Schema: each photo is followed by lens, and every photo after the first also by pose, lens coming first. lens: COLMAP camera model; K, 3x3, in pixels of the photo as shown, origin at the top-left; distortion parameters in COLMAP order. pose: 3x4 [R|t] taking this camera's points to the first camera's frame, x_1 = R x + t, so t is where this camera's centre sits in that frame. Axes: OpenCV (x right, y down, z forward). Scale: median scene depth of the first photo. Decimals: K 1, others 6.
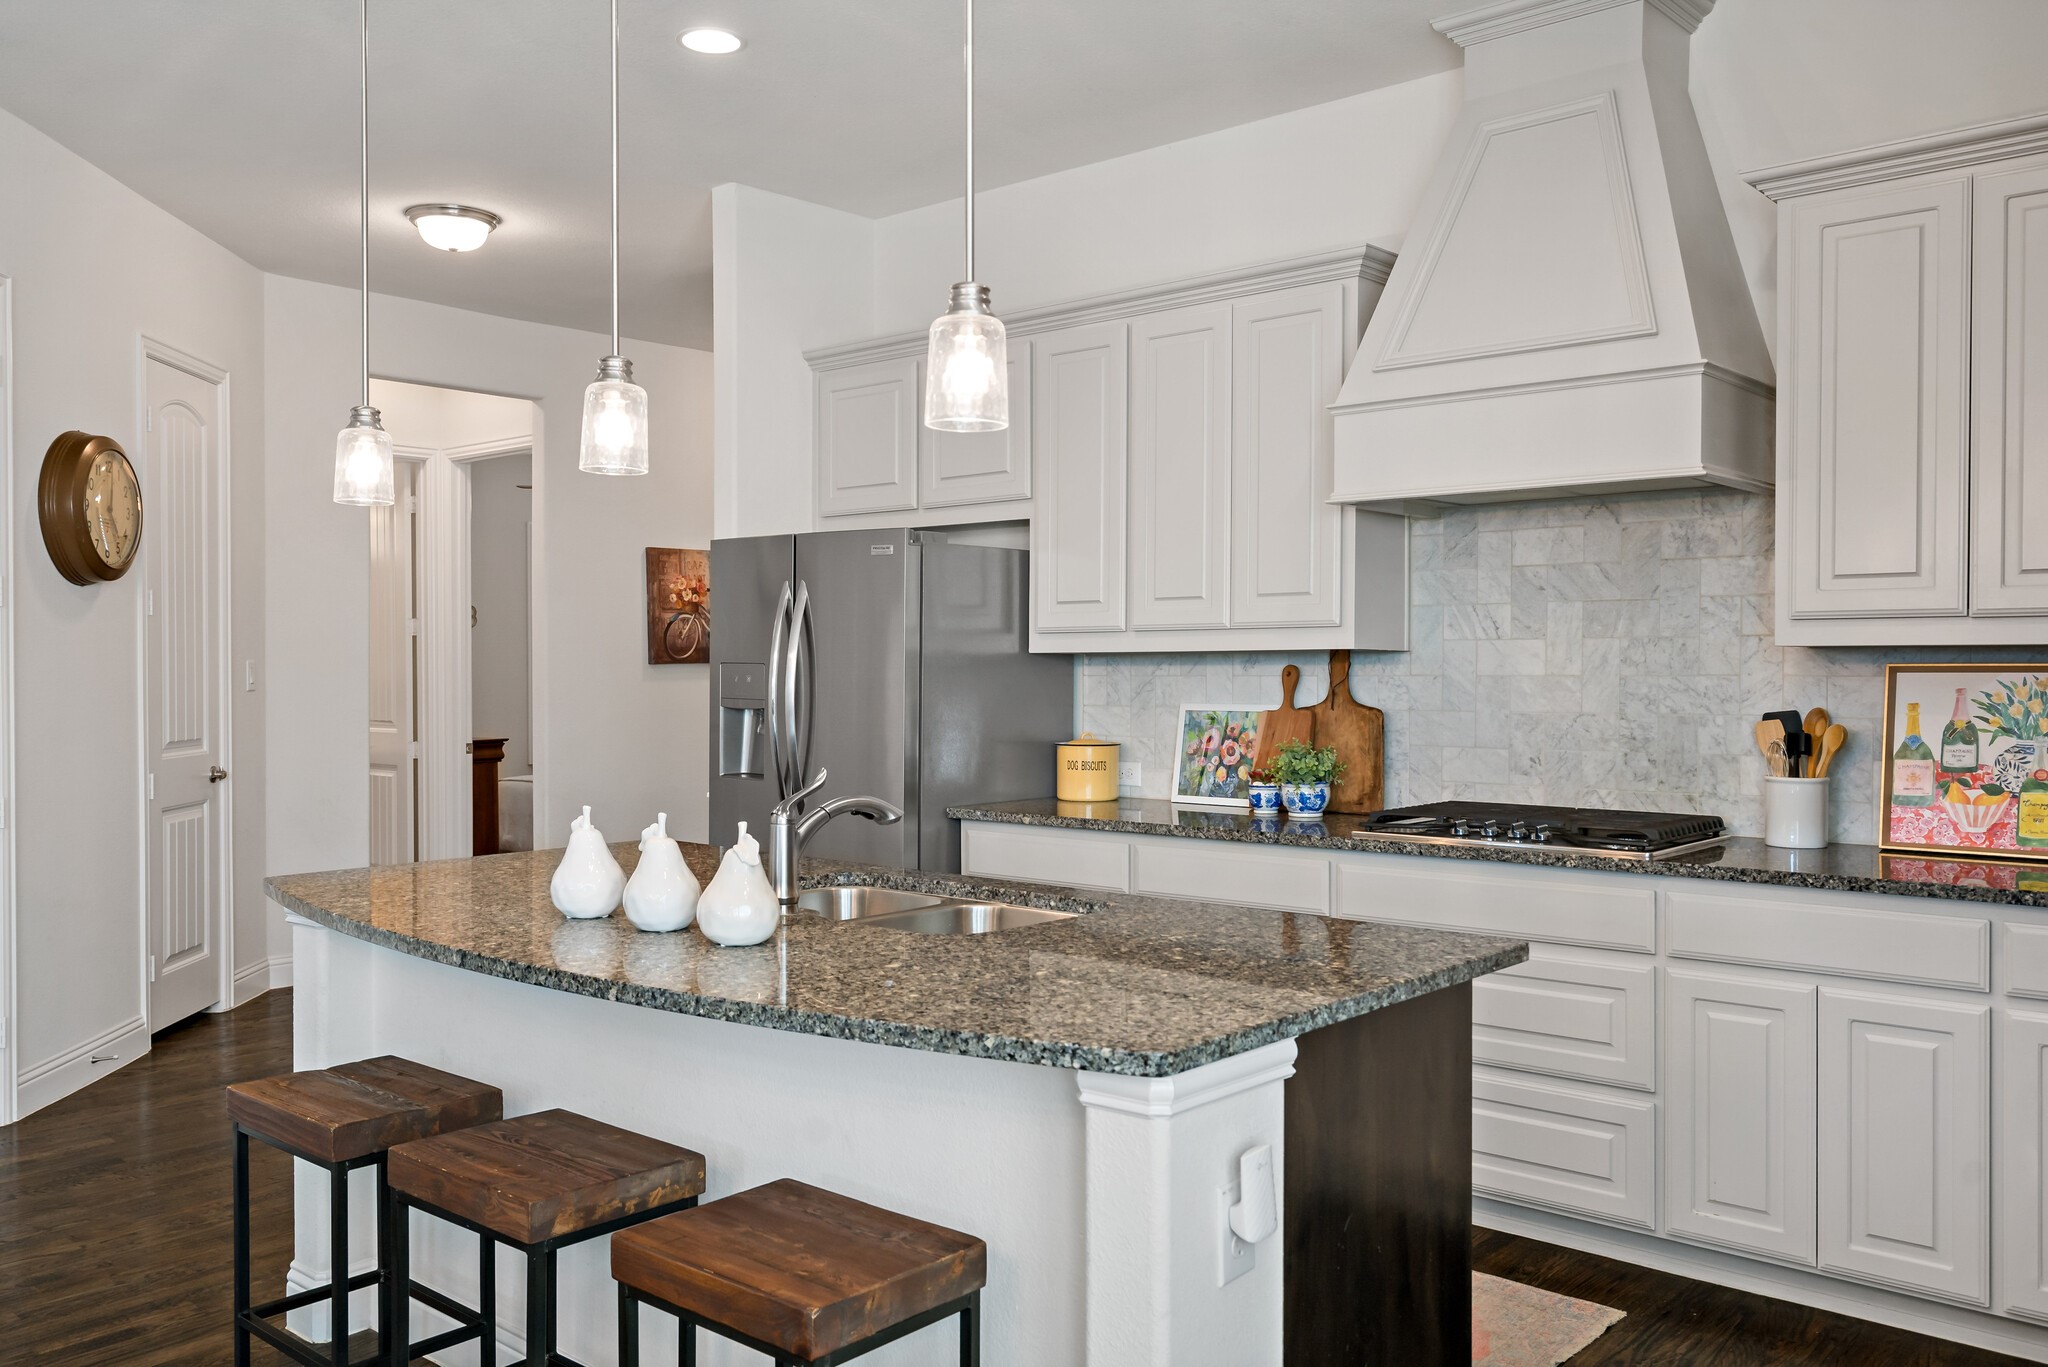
lens RADIAL K [[1632.6, 0, 1024.0], [0, 1632.6, 683.5], [0, 0, 1]] dist [0.002861, 0.000673]
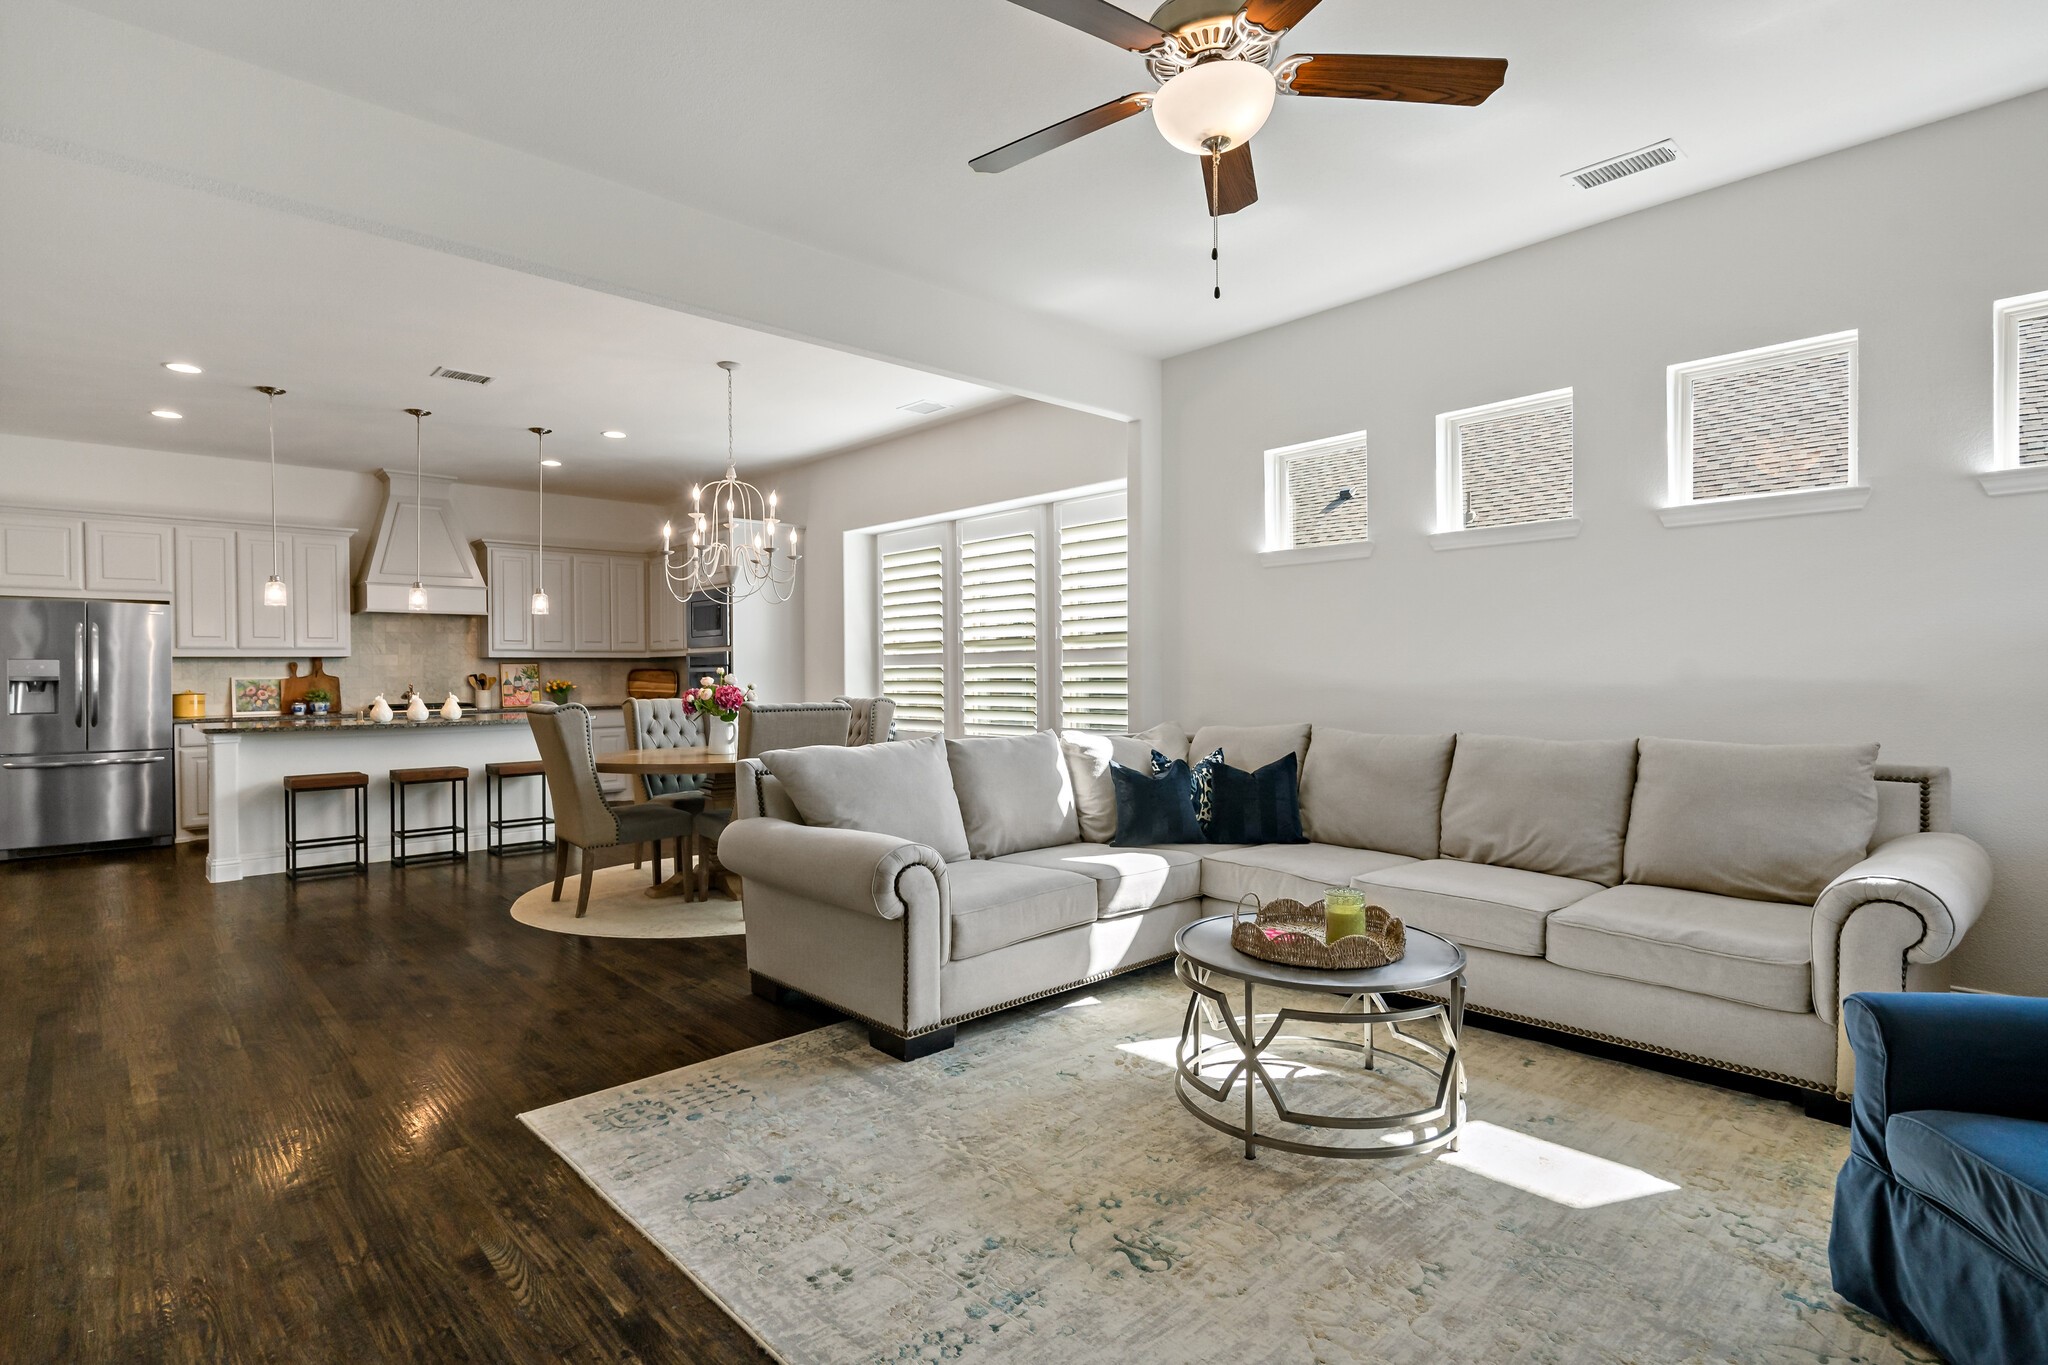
lens RADIAL K [[1013.5, 0, 1024.0], [0, 1013.5, 682.5], [0, 0, 1]] dist [-0.000475, -0.000209]
pose [[0.086864, -0.010407, 0.996166, -1.539047], [0.022386, 0.999713, 0.008492, 0.038308], [-0.995969, 0.021563, 0.087072, -0.426234]]
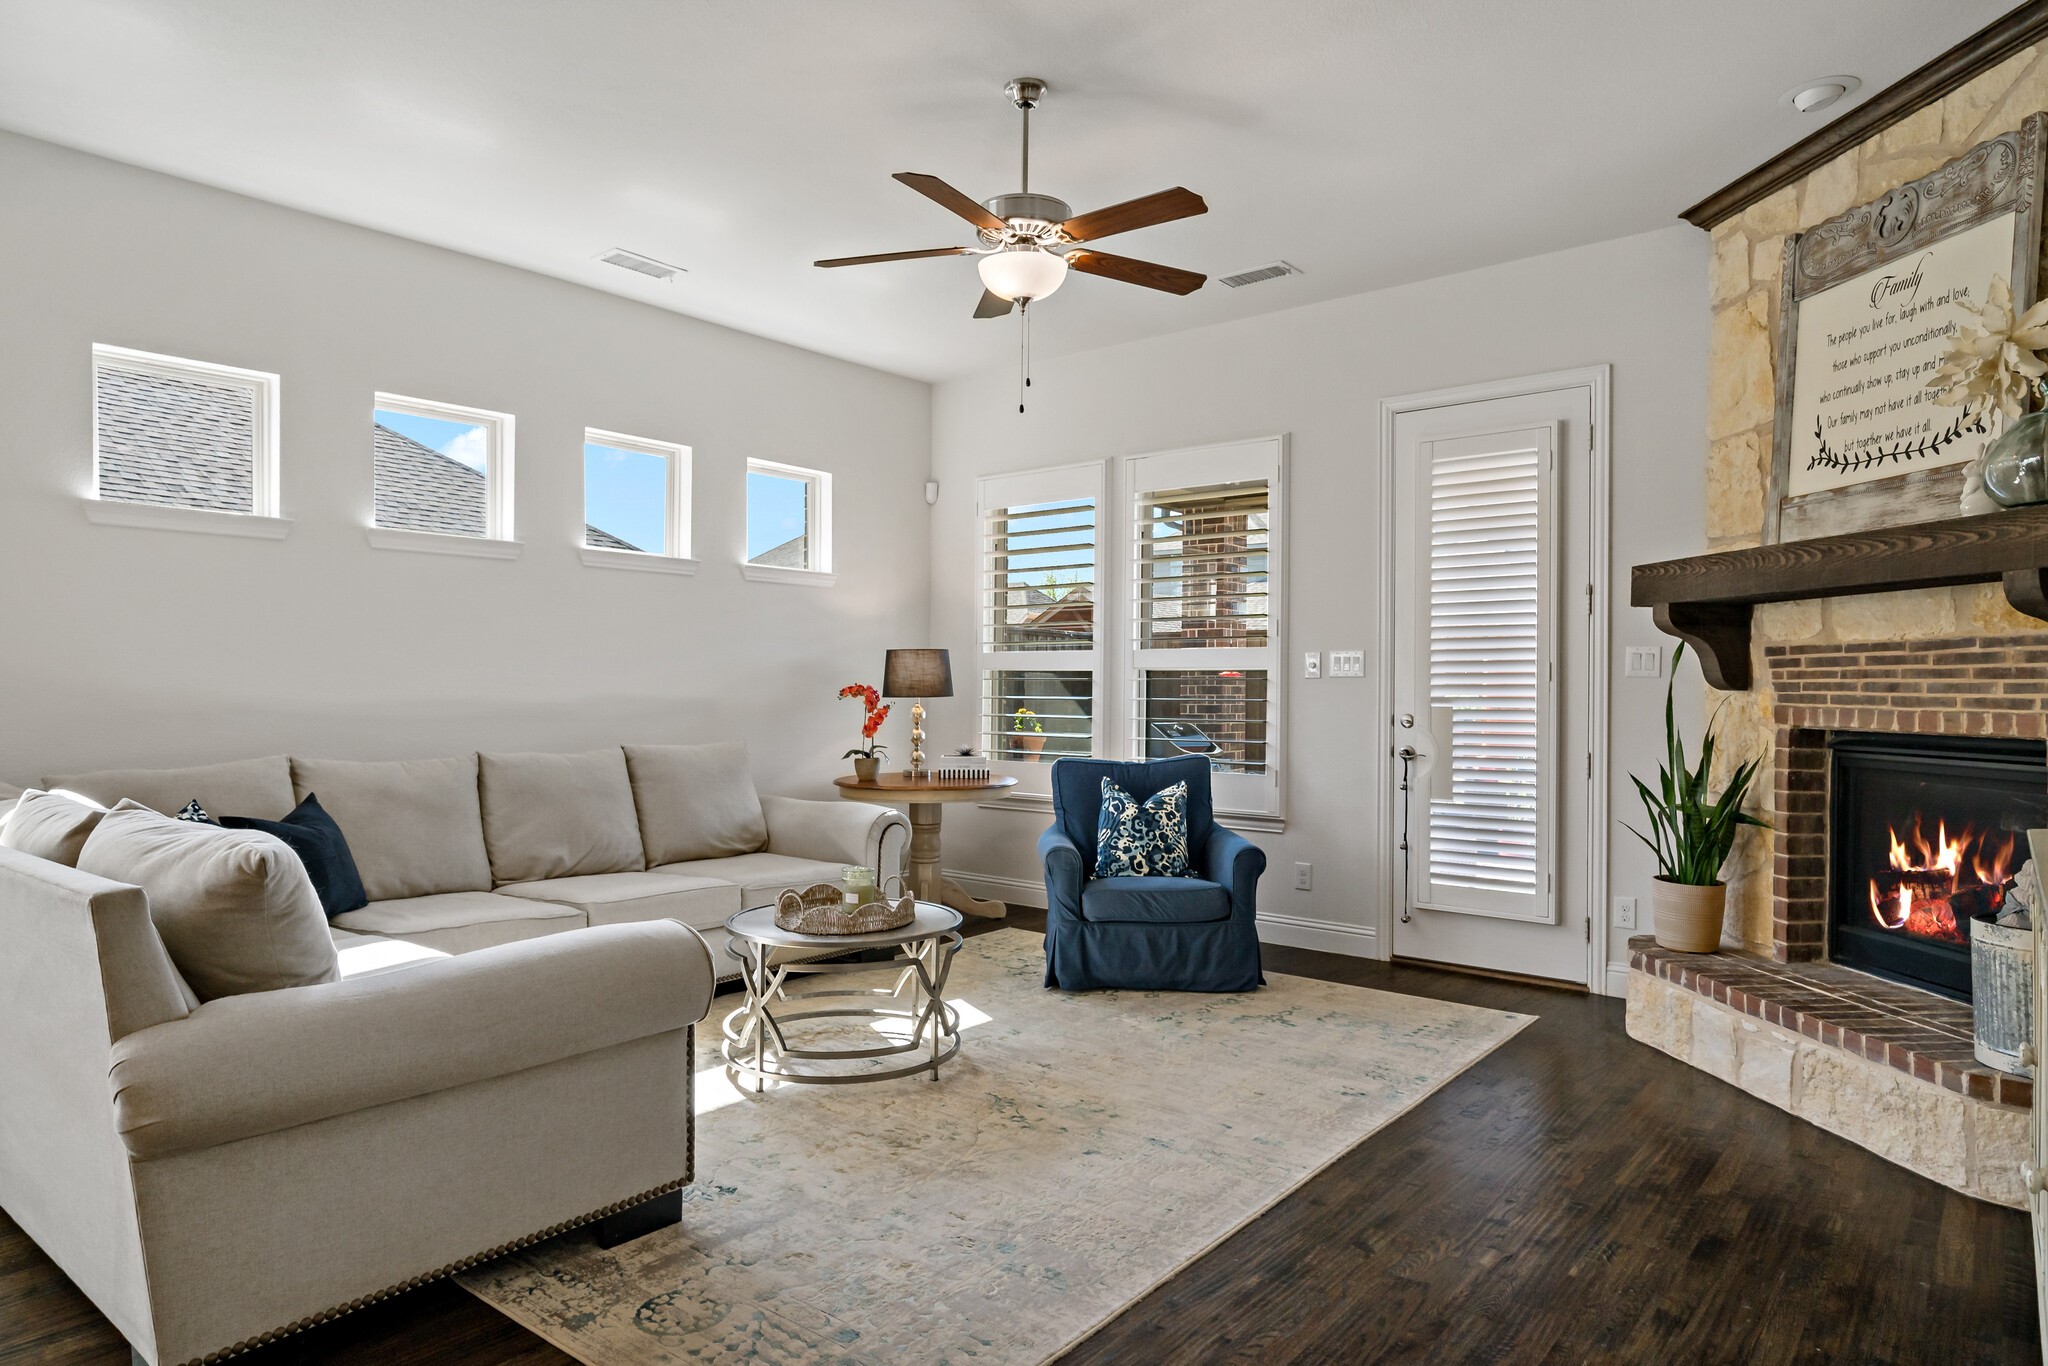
lens RADIAL K [[1209.7, 0, 1024.0], [0, 1209.7, 683.0], [0, 0, 1]] dist [0.005438, 0.001996]
pose [[-0.999023, -0.005519, -0.043859, -0.991192], [-0.005886, 0.999949, 0.008256, 0.028426], [0.043811, 0.008506, -0.999004, 0.340744]]
